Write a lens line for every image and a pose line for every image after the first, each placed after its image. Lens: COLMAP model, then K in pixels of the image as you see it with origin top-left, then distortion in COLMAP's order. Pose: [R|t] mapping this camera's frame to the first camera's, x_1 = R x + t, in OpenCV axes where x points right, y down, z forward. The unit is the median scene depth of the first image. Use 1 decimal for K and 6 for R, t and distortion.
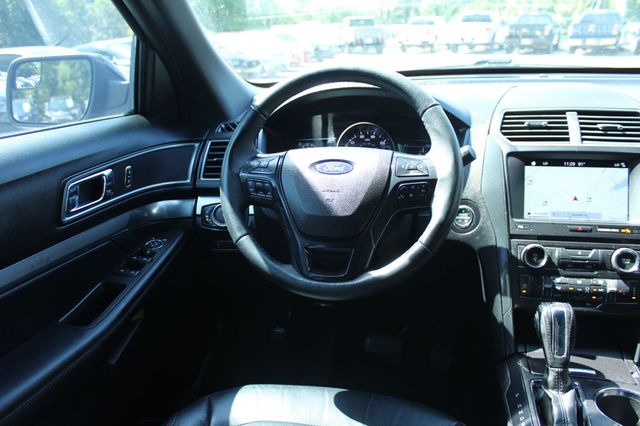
lens RADIAL K [[536.5, 0, 320.0], [0, 536.5, 213.0], [0, 0, 1]] dist [-0.161822, 0.149587]
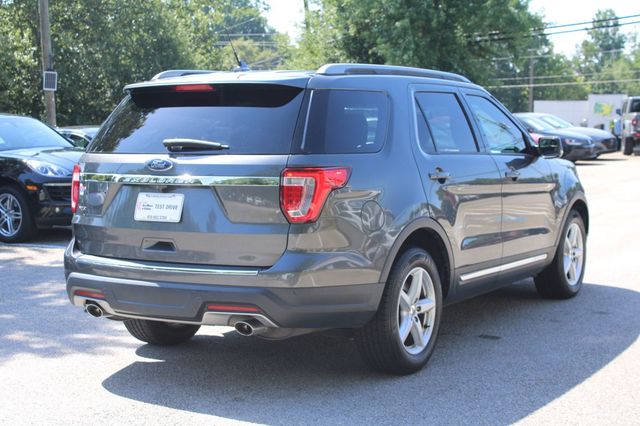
lens RADIAL K [[1059.3, 0, 320.0], [0, 1059.3, 213.0], [0, 0, 1]] dist [-0.004029, 0.097257]
pose [[0.955882, 0.056322, -0.288302, 0.081825], [-0.121127, 0.969698, -0.212166, 0.082299], [0.267616, 0.237727, 0.933738, -0.268615]]
